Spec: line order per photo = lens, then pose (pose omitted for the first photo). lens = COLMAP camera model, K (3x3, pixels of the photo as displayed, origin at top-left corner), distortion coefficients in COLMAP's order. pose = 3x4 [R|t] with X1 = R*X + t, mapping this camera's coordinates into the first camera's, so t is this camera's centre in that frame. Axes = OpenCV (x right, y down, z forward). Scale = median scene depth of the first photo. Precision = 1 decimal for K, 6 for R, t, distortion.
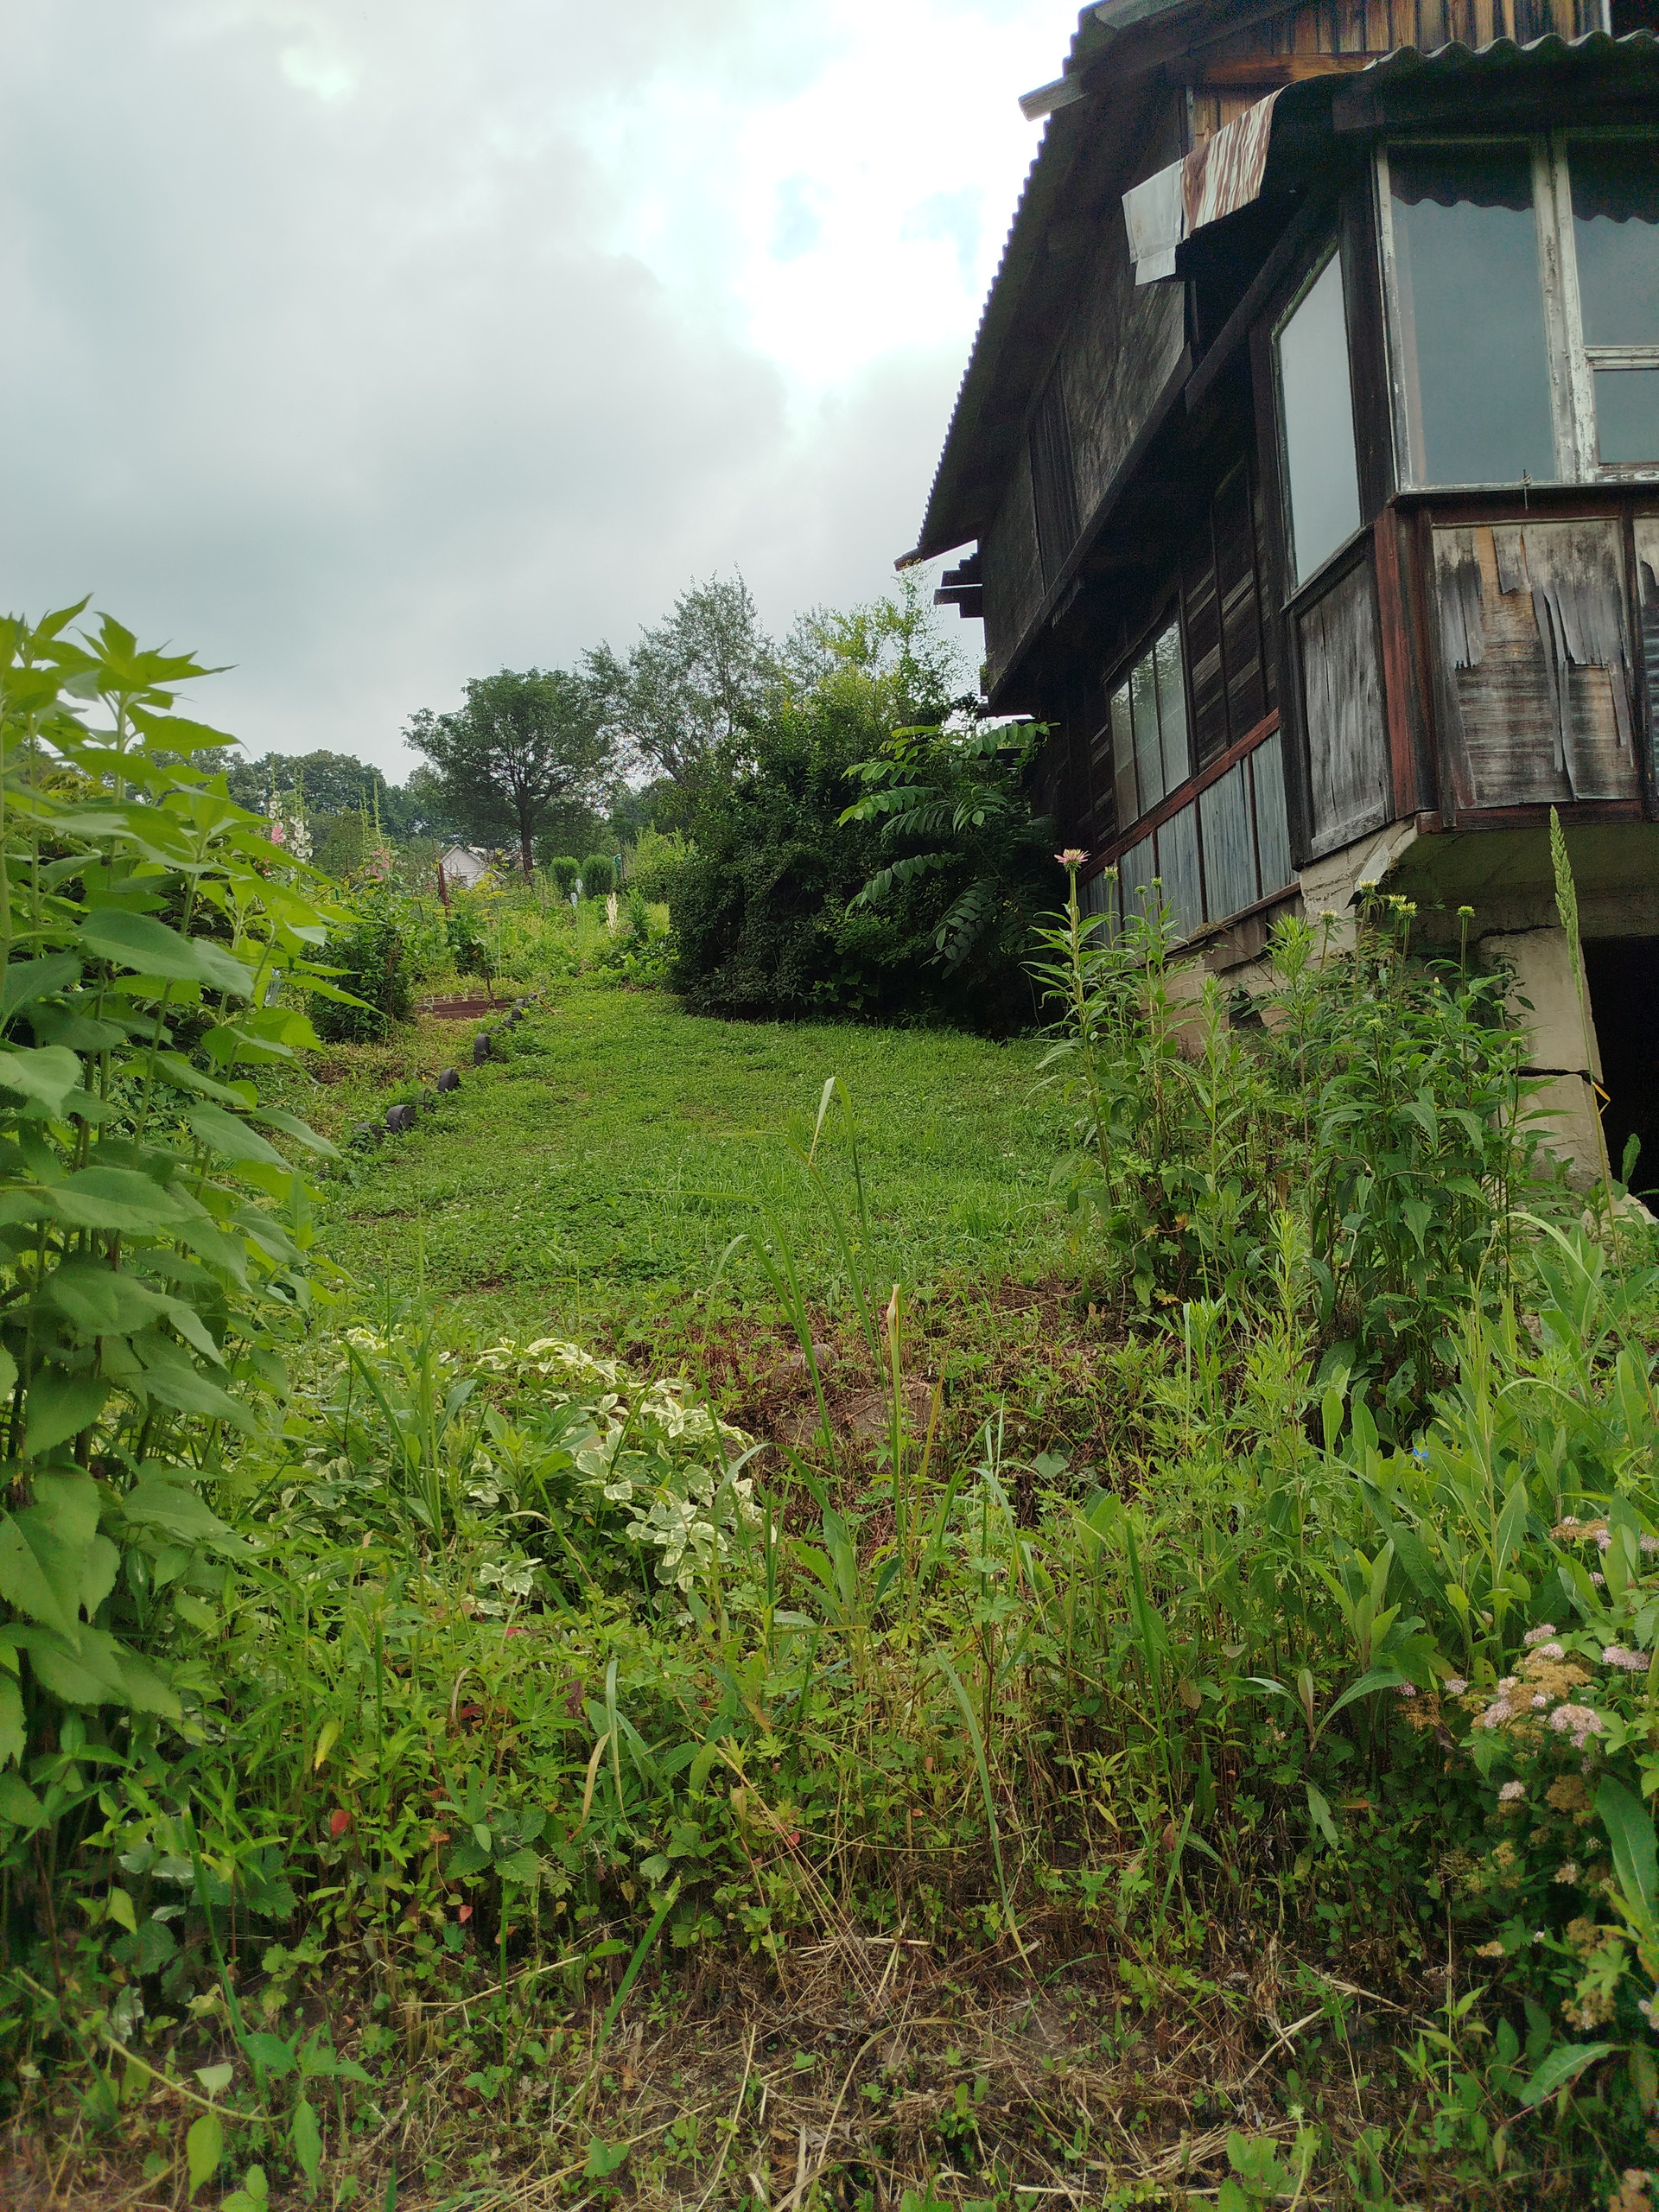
lens RADIAL K [[1539.9, 0, 831.9], [0, 1539.9, 1107.2], [0, 0, 1]] dist [0.004969, 0.000641]
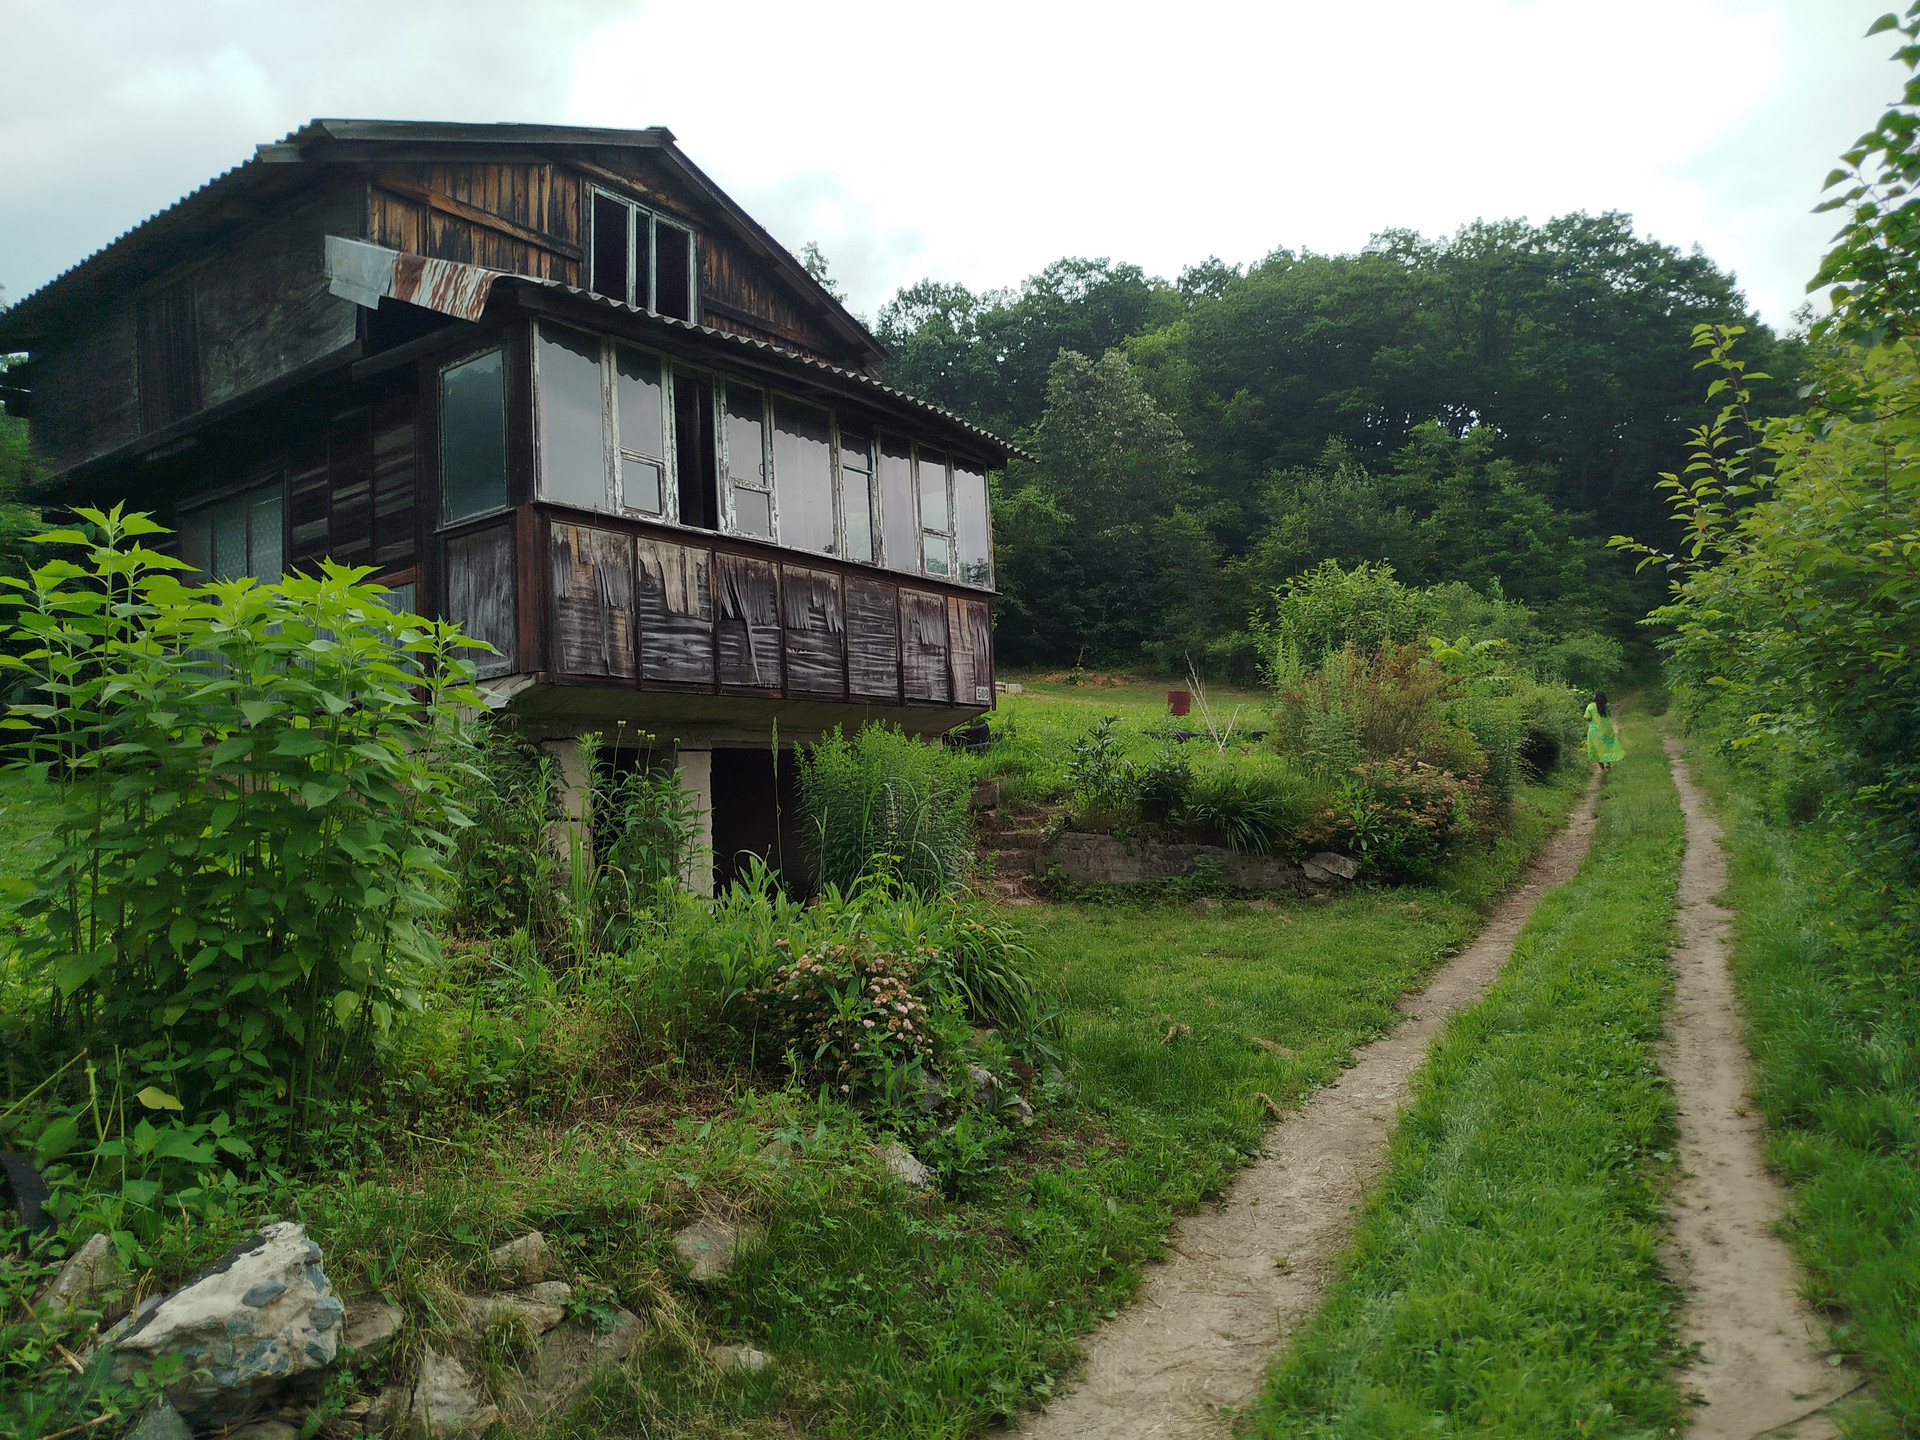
lens RADIAL K [[1336.6, 0, 931.9], [0, 1336.6, 711.1], [0, 0, 1]] dist [0.004969, 0.000641]
pose [[0.640406, 0.102523, 0.761163, -0.512661], [-0.008939, 0.991978, -0.126092, 0.049235], [-0.767984, 0.073946, 0.636185, -0.353226]]
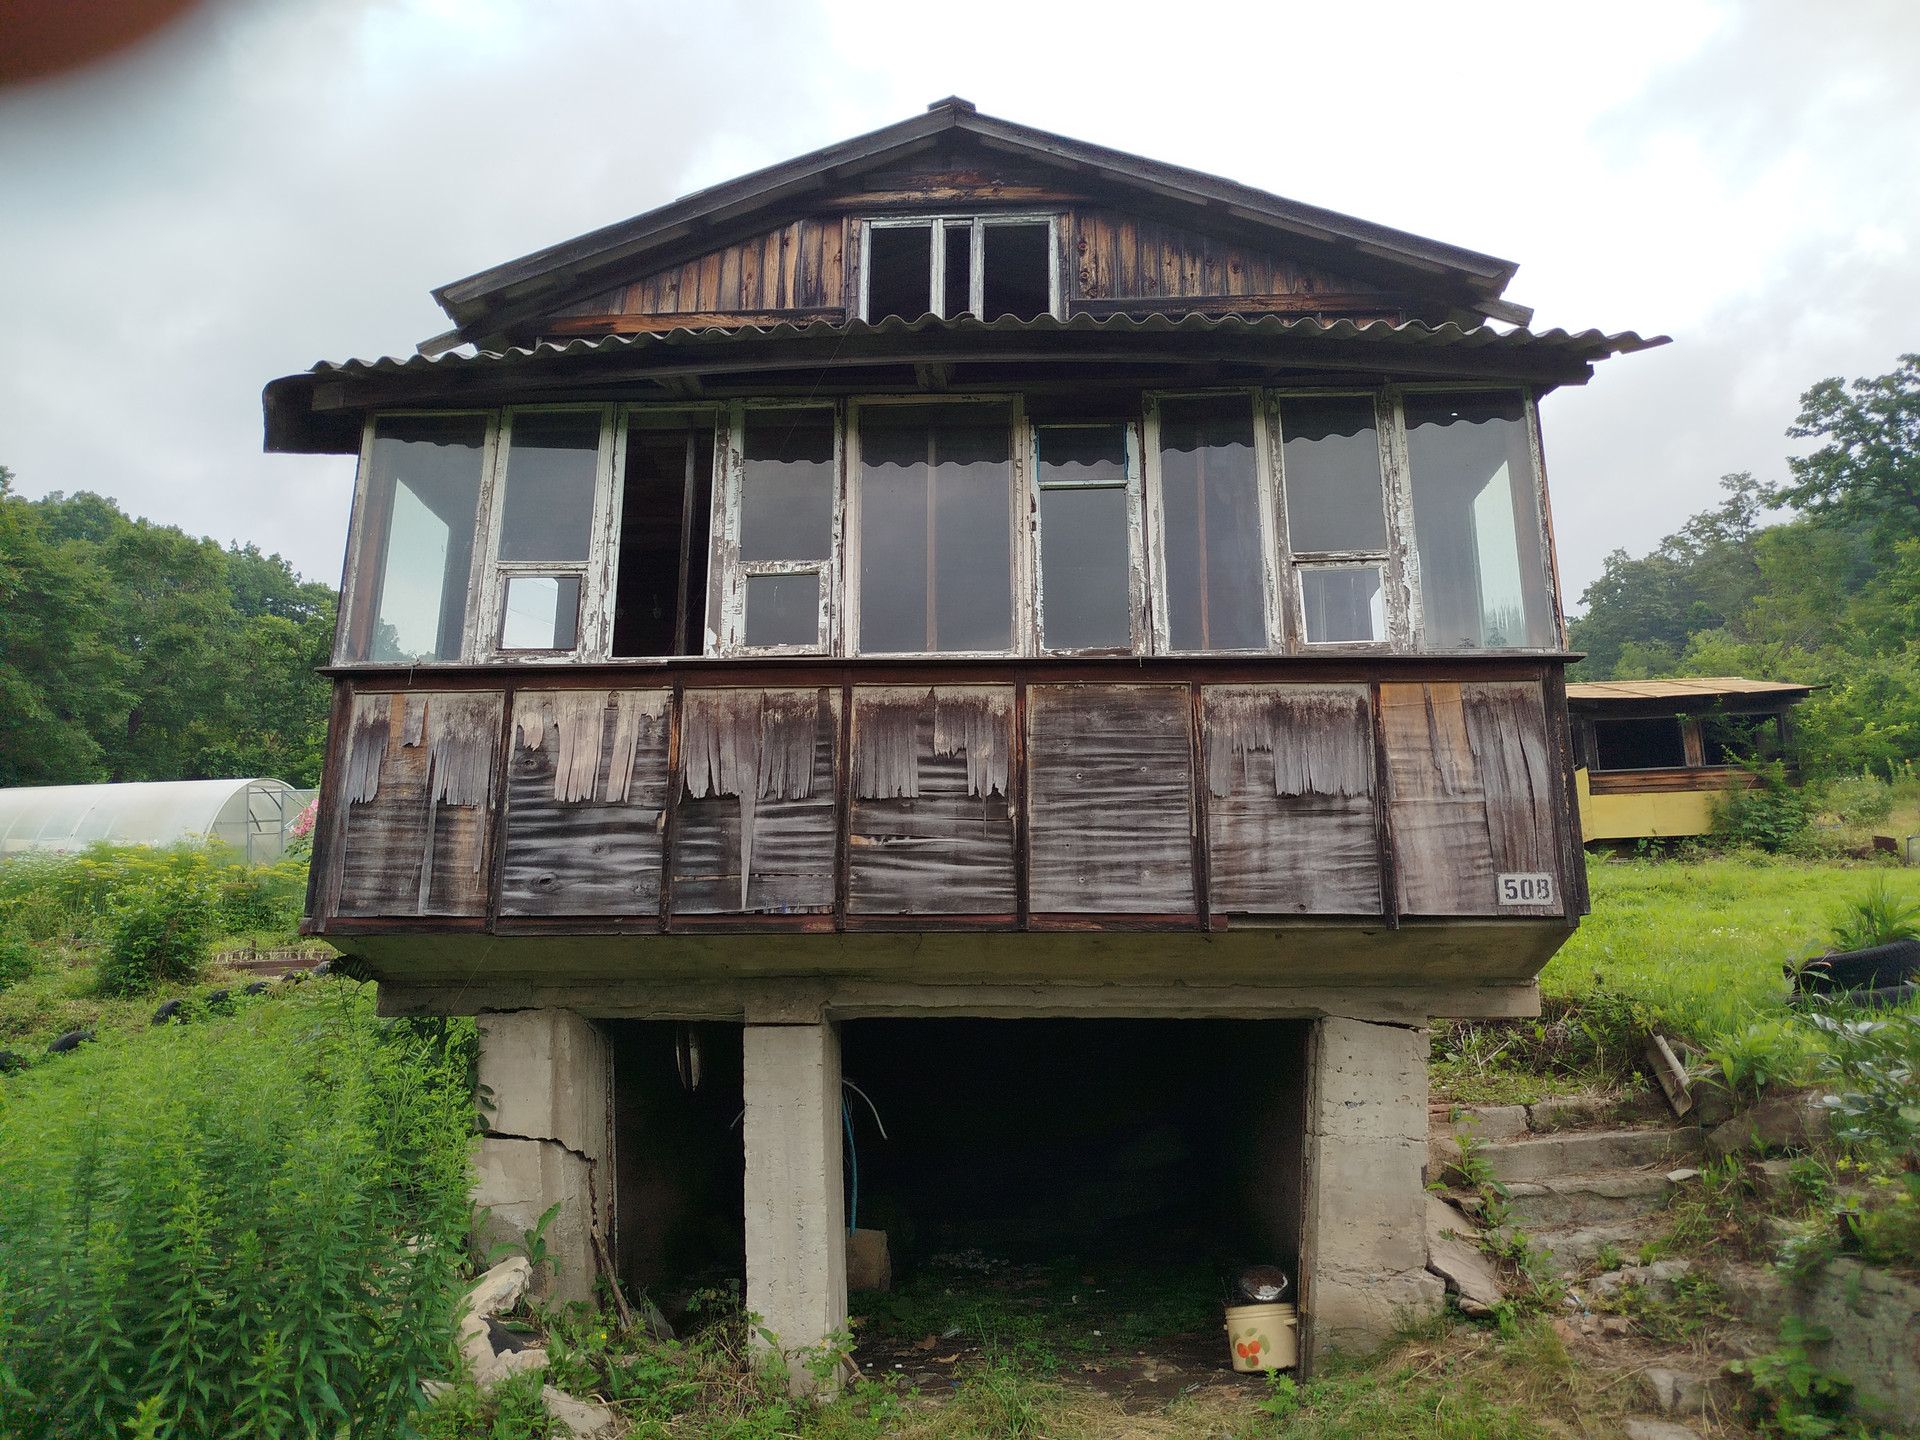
lens RADIAL K [[1336.6, 0, 931.9], [0, 1336.6, 711.1], [0, 0, 1]] dist [0.004969, 0.000641]
pose [[0.990110, 0.042166, -0.133807, 1.003622], [-0.071697, 0.971890, -0.224254, -0.146578], [0.120590, 0.231630, 0.965301, -0.007032]]
